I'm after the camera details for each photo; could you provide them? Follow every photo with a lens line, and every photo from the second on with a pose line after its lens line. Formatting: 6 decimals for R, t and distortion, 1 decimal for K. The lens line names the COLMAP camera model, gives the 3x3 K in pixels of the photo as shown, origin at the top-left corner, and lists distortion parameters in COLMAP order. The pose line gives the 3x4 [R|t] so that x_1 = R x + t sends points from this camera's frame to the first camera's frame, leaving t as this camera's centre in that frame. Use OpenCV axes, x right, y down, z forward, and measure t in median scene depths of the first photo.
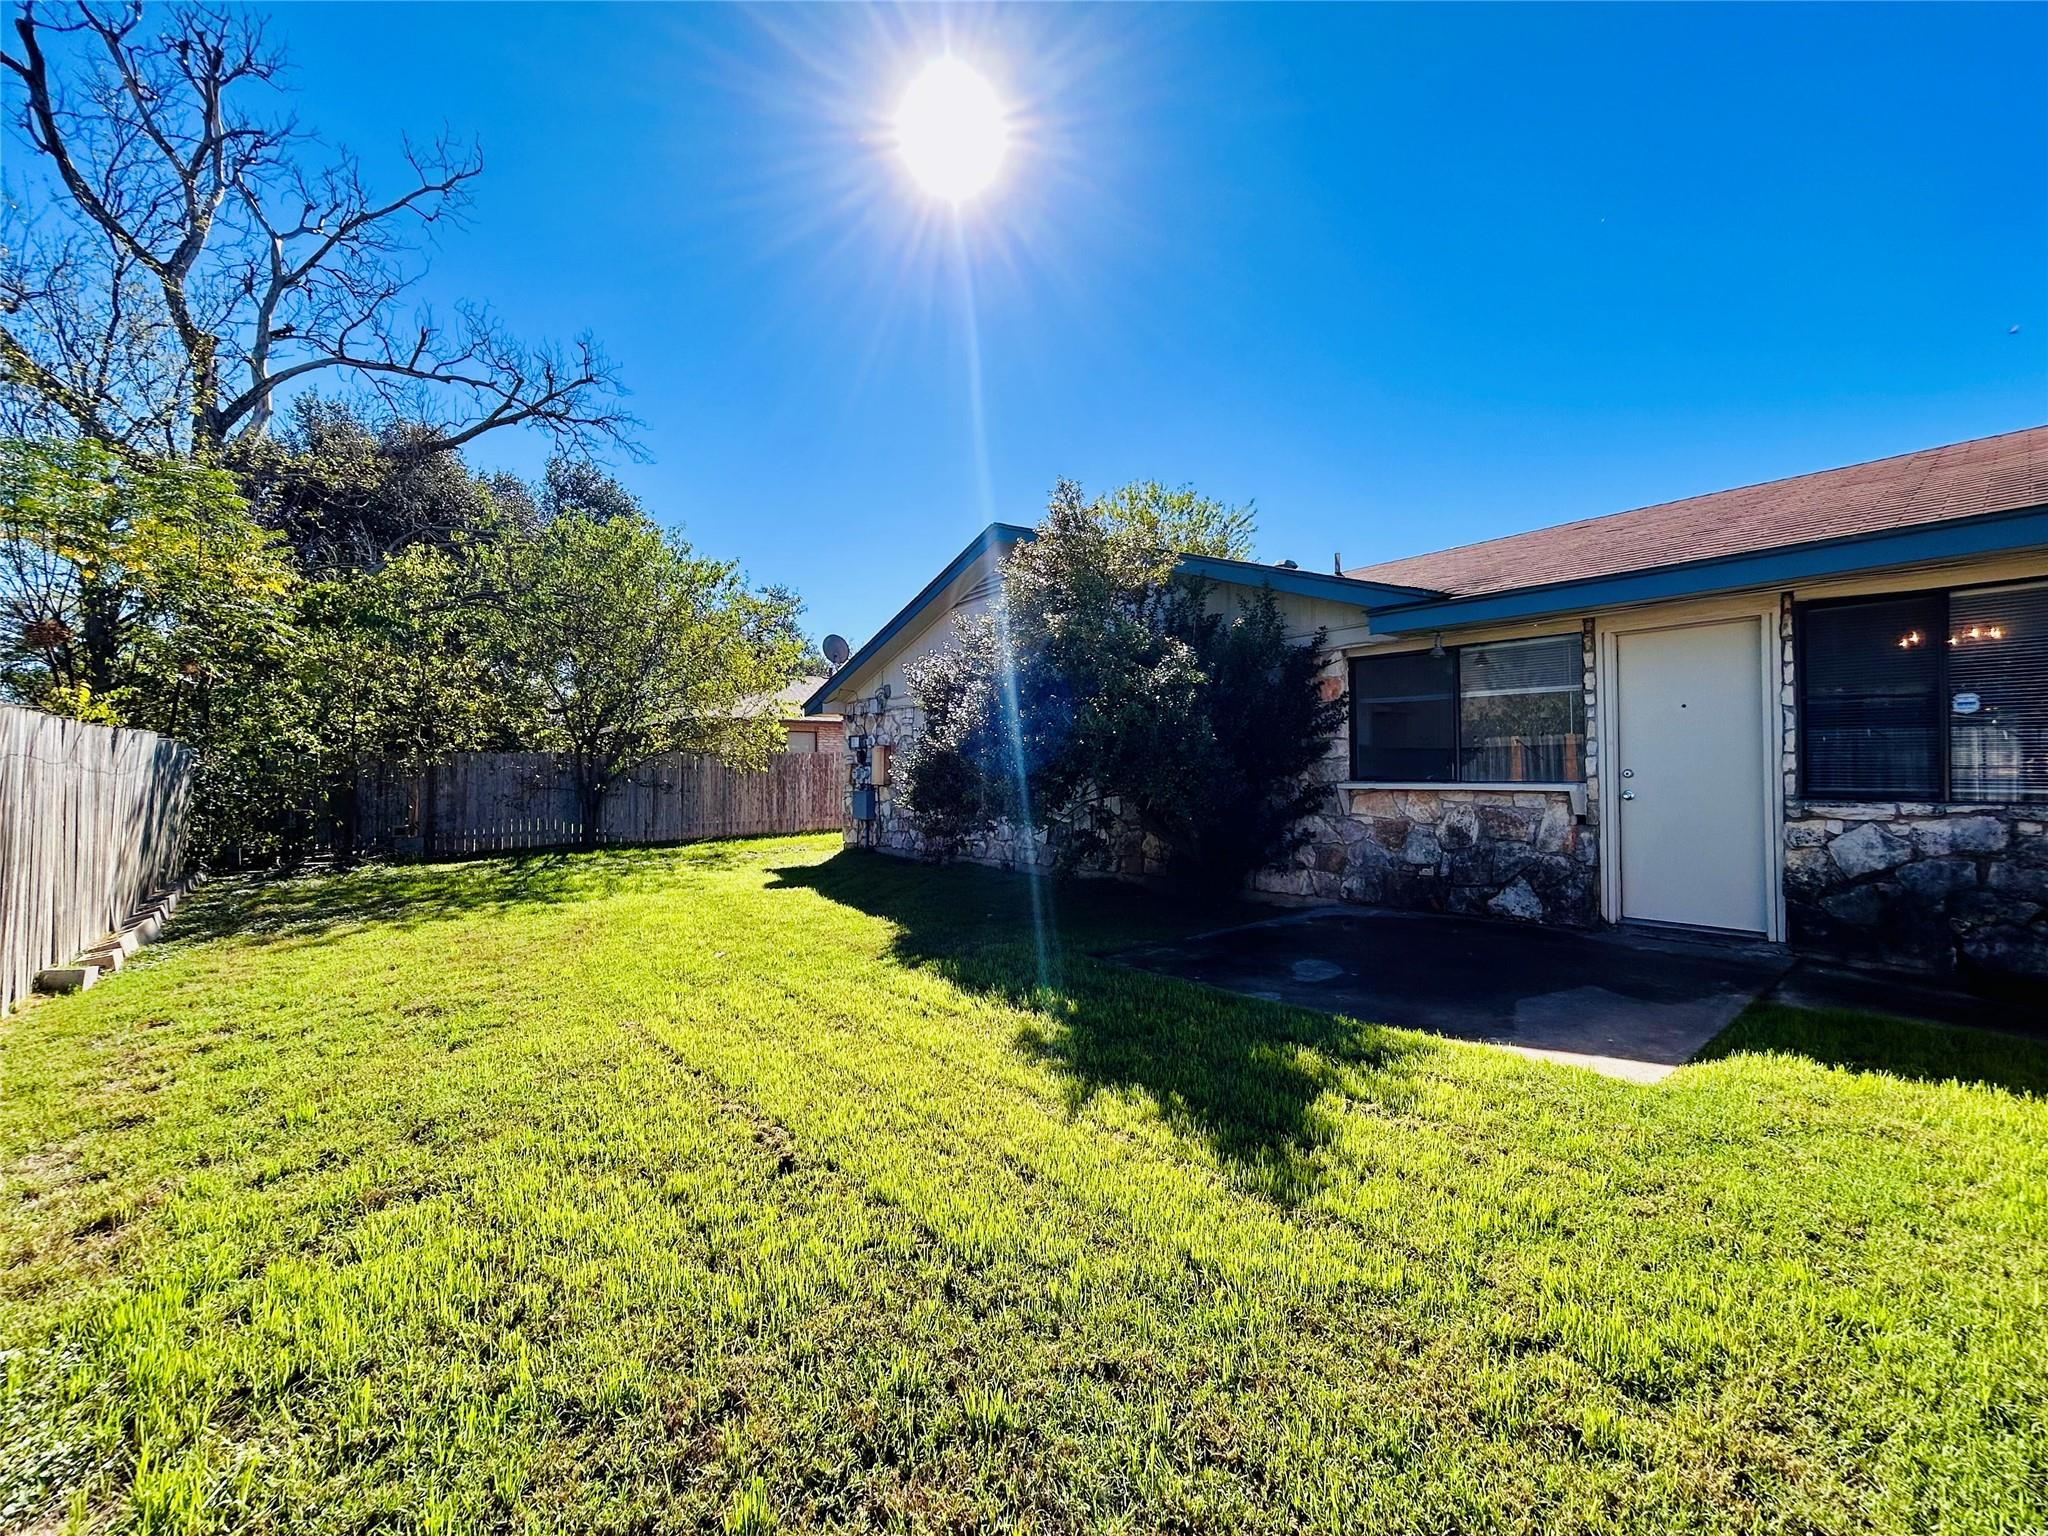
lens RADIAL K [[821.2, 0, 1024.0], [0, 821.2, 759.9], [0, 0, 1]] dist [-0.003253, 0.002531]
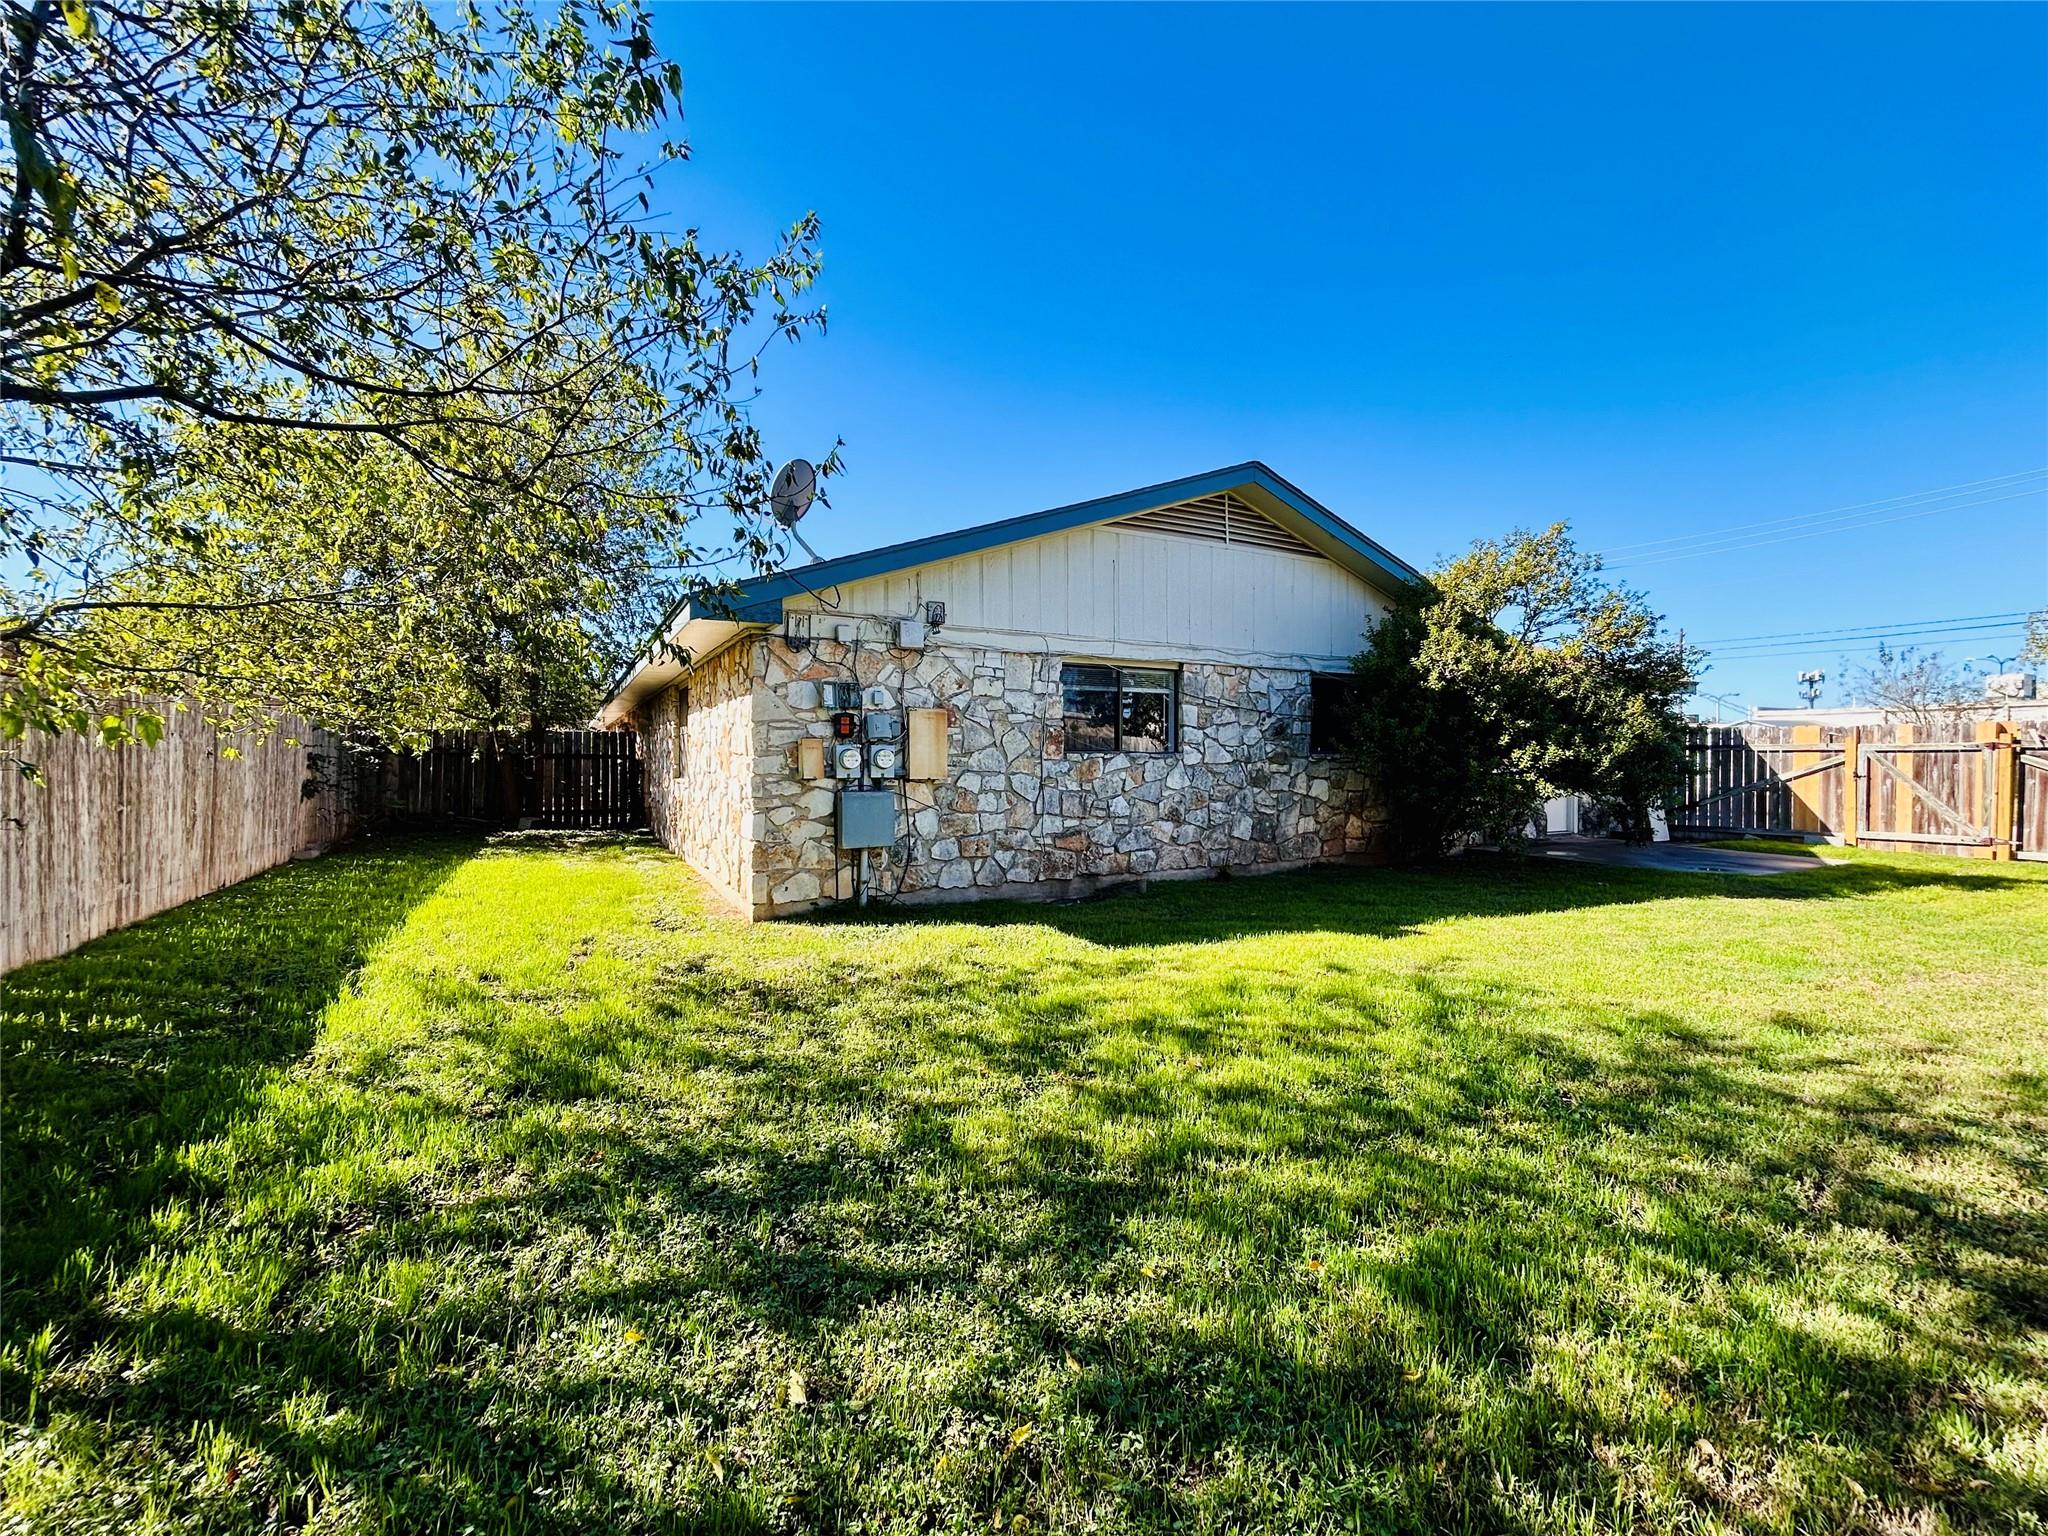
lens RADIAL K [[821.2, 0, 1025.7], [0, 821.2, 760.3], [0, 0, 1]] dist [-0.003253, 0.002531]
pose [[0.274596, -0.007265, 0.961532, -0.842824], [-0.018959, 0.999736, 0.012968, 0.009901], [-0.961373, -0.021790, 0.274386, 0.951451]]
